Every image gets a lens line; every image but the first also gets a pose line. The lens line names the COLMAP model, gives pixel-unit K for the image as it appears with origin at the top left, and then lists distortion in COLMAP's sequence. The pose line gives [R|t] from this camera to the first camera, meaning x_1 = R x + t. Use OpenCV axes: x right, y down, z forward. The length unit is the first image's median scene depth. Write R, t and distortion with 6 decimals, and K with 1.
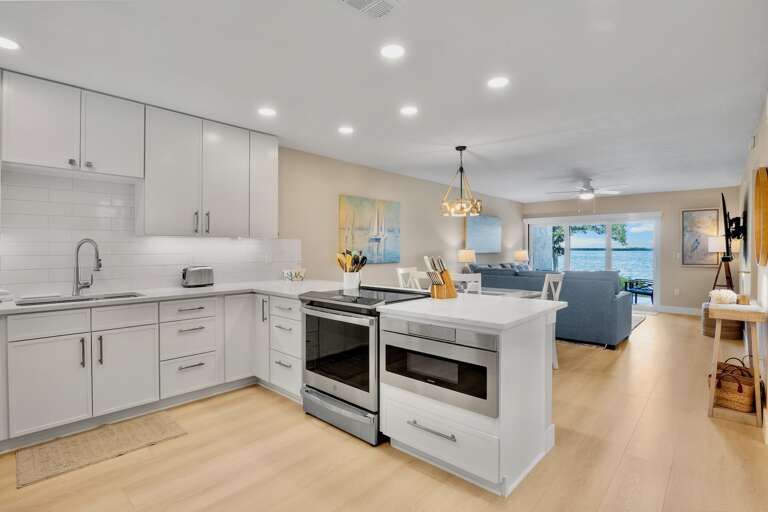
lens RADIAL K [[382.5, 0, 384.2], [0, 382.5, 250.3], [0, 0, 1]] dist [-0.011037, -0.005305]
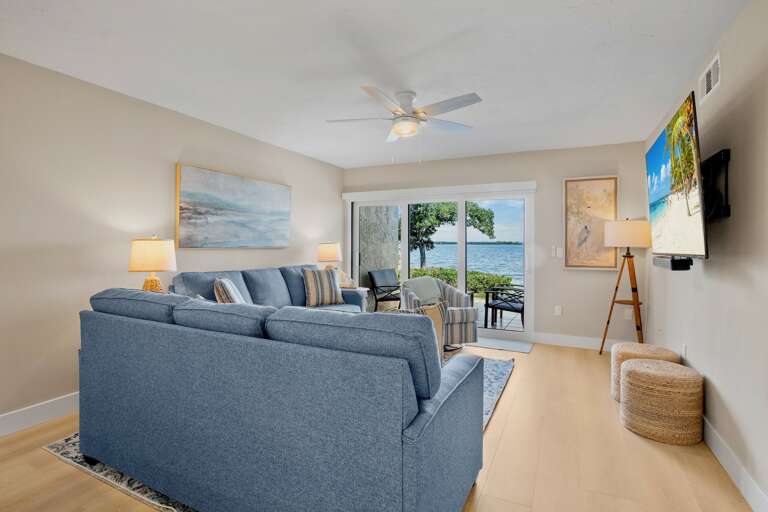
lens RADIAL K [[382.5, 0, 387.9], [0, 382.5, 243.4], [0, 0, 1]] dist [-0.011037, -0.005305]
pose [[0.958961, 0.002921, 0.283525, 0.377793], [-0.002422, 0.999995, -0.002111, 0.001953], [-0.283529, 0.001337, 0.958963, 0.553435]]
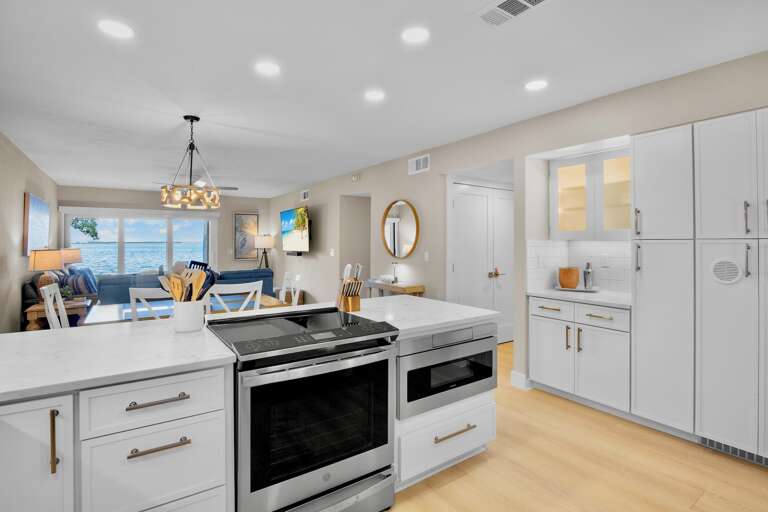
lens RADIAL K [[382.5, 0, 380.6], [0, 382.5, 242.2], [0, 0, 1]] dist [-0.011037, -0.005305]
pose [[0.222160, -0.001027, 0.975010, -0.318668], [0.003161, 0.999995, 0.000333, -0.015303], [-0.975005, 0.003008, 0.222163, 0.334138]]
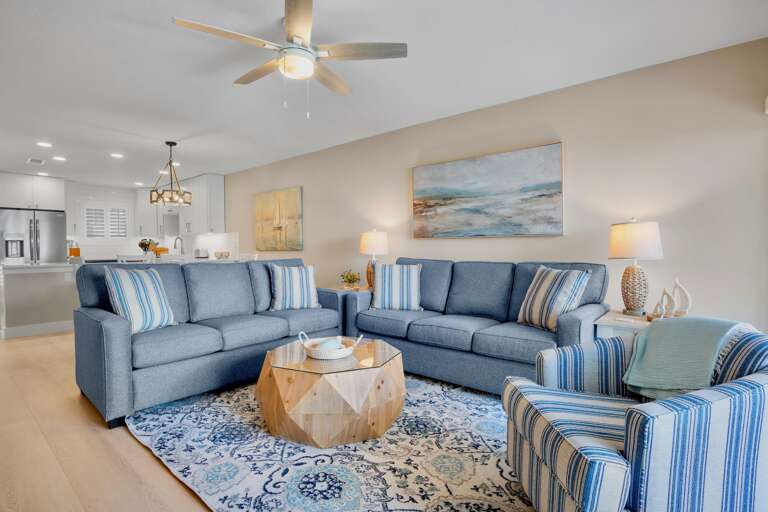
lens RADIAL K [[382.5, 0, 383.1], [0, 382.5, 255.8], [0, 0, 1]] dist [-0.011037, -0.005305]
pose [[0.028017, 0.019587, -0.999416, 0.931137], [0.005568, 0.999789, 0.019751, 0.026652], [0.999592, -0.006118, 0.027902, 1.116087]]
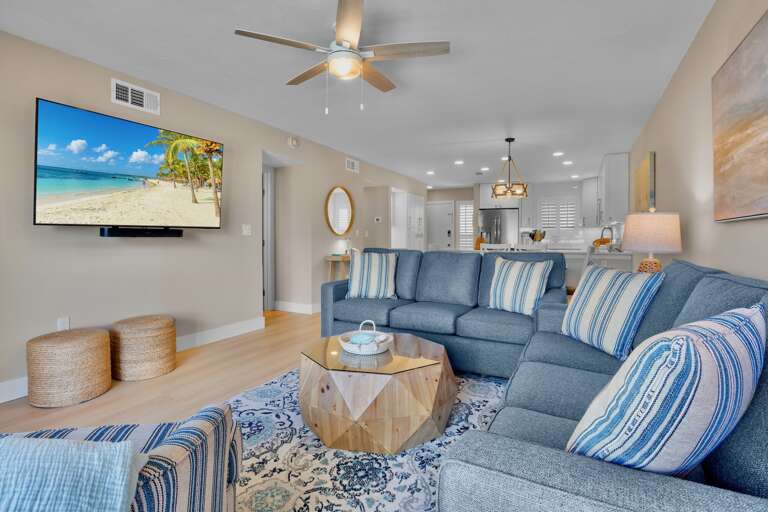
lens RADIAL K [[382.5, 0, 381.6], [0, 382.5, 248.0], [0, 0, 1]] dist [-0.011037, -0.005305]
pose [[-0.972385, -0.004791, -0.233334, 0.601955], [-0.010372, 0.999689, 0.022694, 0.027346], [0.233153, 0.024487, -0.972132, 1.448989]]
